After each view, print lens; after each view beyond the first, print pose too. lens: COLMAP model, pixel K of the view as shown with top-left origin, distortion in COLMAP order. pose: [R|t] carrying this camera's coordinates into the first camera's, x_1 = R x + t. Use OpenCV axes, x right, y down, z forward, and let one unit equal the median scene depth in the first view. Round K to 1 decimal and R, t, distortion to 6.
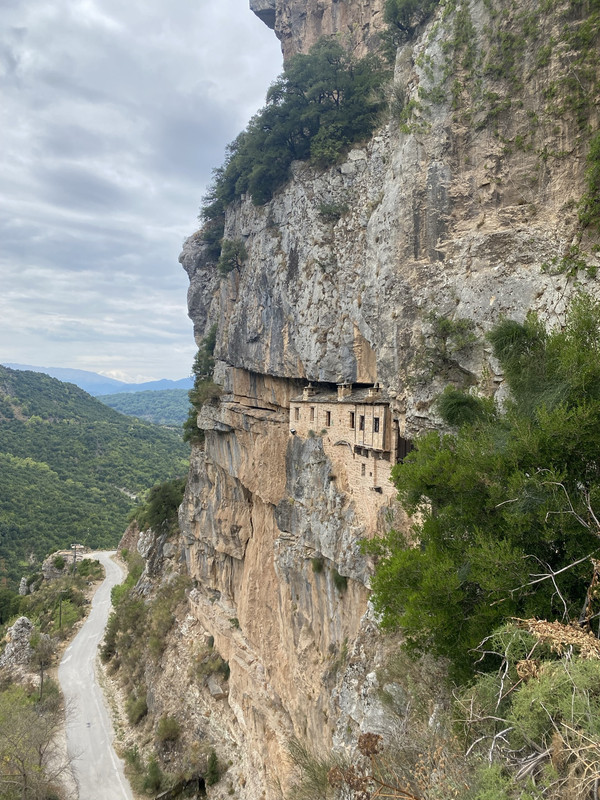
lens RADIAL K [[606.8, 0, 298.0], [0, 606.8, 402.4], [0, 0, 1]] dist [0.037486, -0.009214]
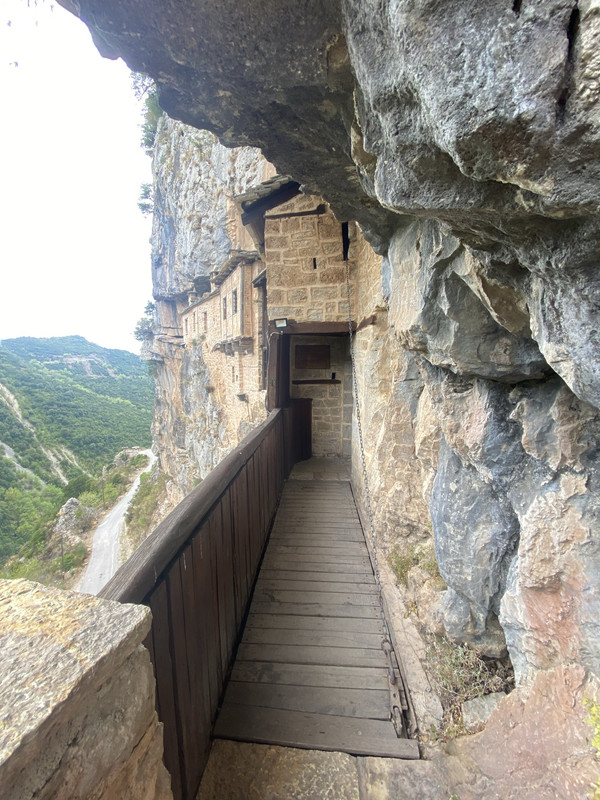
lens RADIAL K [[319.7, 0, 303.9], [0, 319.7, 401.4], [0, 0, 1]] dist [0.002889, 0.000056]
pose [[0.994559, -0.030874, 0.099494, 0.102474], [0.019175, 0.993010, 0.116464, 0.065919], [-0.102395, -0.113922, 0.988199, 0.391039]]
